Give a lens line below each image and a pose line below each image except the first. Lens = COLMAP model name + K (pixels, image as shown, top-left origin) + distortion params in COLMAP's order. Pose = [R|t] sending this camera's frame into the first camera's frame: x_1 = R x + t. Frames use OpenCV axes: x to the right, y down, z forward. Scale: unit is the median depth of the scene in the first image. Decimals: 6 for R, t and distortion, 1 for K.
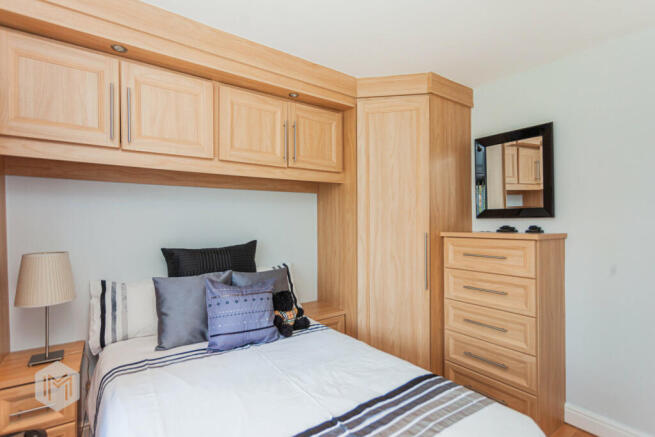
lens RADIAL K [[312.2, 0, 327.5], [0, 312.2, 218.5], [0, 0, 1]] dist [0.003922, 0.000783]
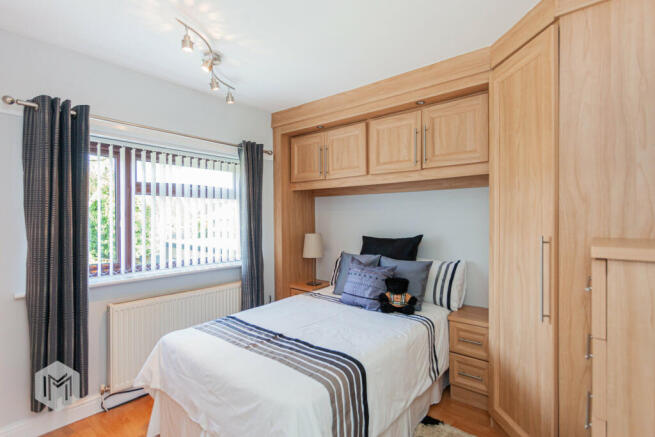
lens RADIAL K [[312.2, 0, 327.5], [0, 312.2, 218.5], [0, 0, 1]] dist [0.003922, 0.000783]
pose [[0.265923, -0.001218, -0.963993, 0.947789], [0.007335, 0.999973, 0.000760, 0.006183], [0.963966, -0.007273, 0.265925, 0.437866]]
